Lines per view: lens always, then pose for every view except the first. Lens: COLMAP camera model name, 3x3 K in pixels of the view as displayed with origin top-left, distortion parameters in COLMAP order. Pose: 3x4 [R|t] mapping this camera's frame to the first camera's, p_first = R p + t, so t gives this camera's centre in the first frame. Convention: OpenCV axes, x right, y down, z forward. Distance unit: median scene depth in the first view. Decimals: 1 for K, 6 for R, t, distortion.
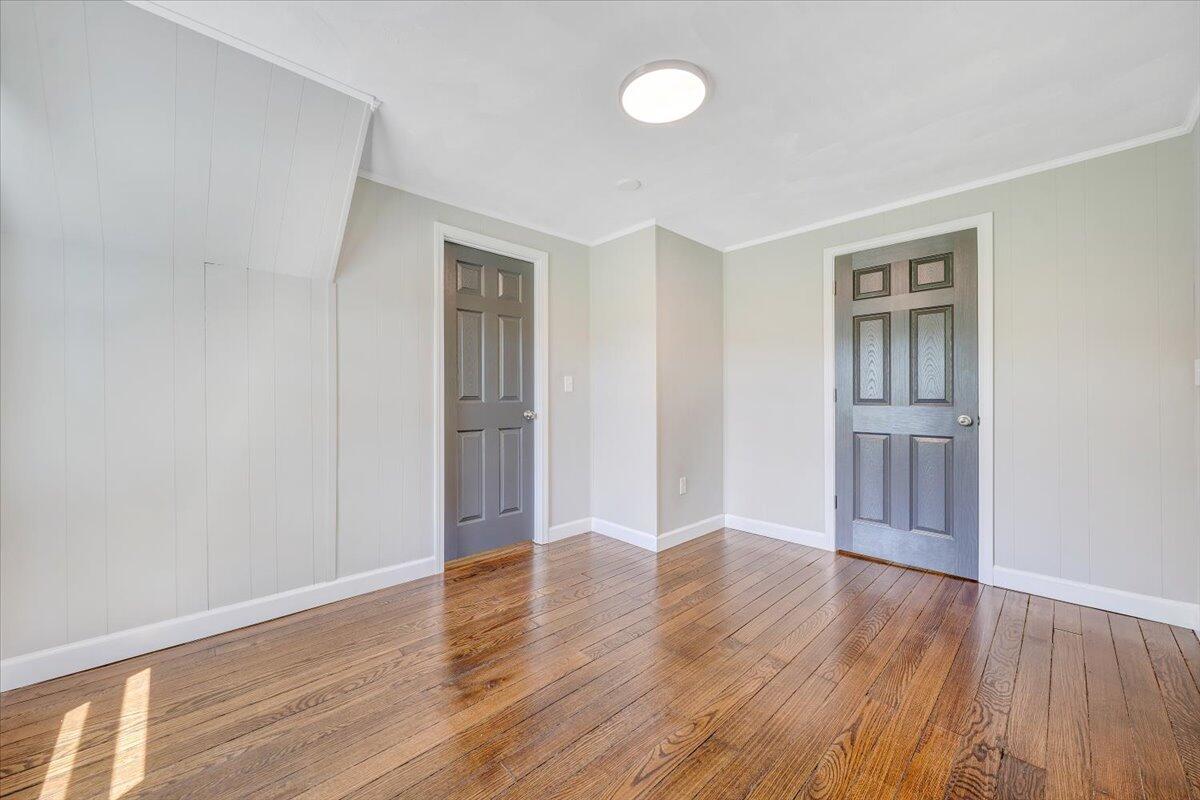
lens RADIAL K [[434.9, 0, 599.1], [0, 434.9, 393.3], [0, 0, 1]] dist [-0.001237, -0.000112]
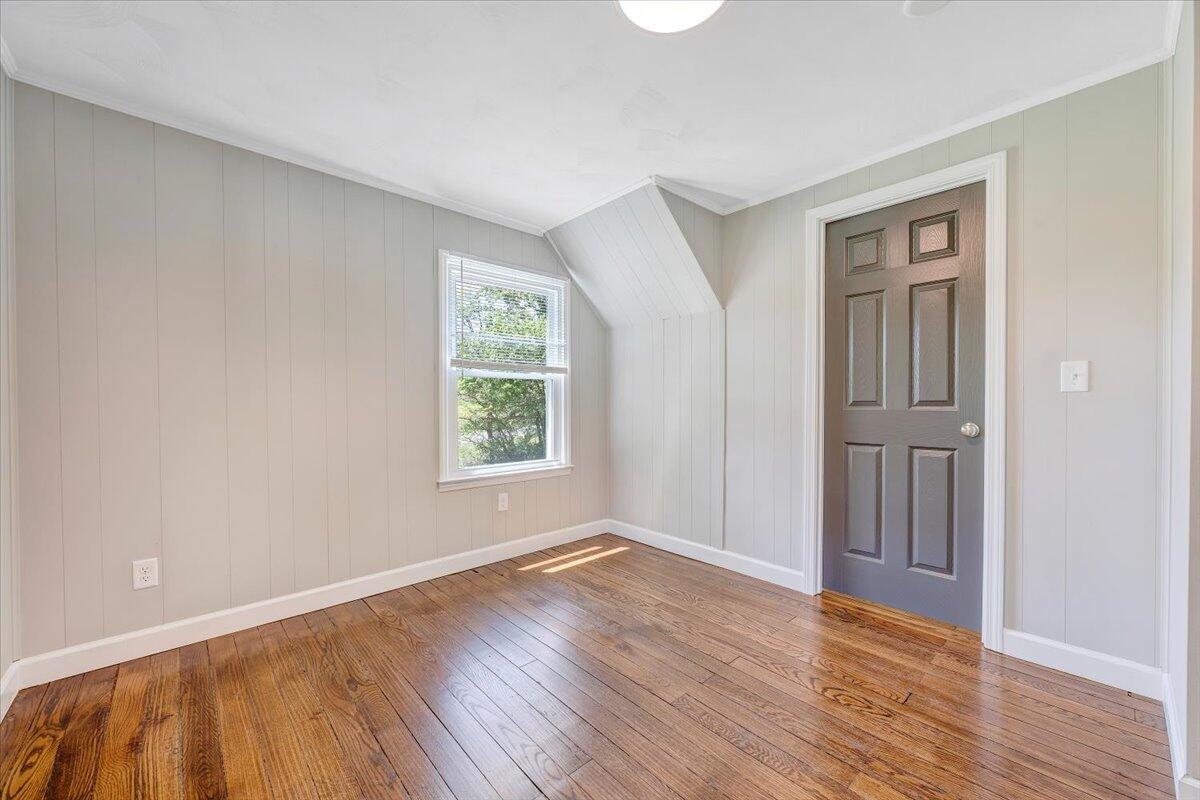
lens RADIAL K [[443.4, 0, 595.5], [0, 443.4, 406.9], [0, 0, 1]] dist [0.000458, 0.000049]
pose [[0.005722, 0.007822, -0.999953, 0.558006], [0.010614, 0.999913, 0.007883, 0.006330], [0.999927, -0.010659, 0.005638, 0.545034]]
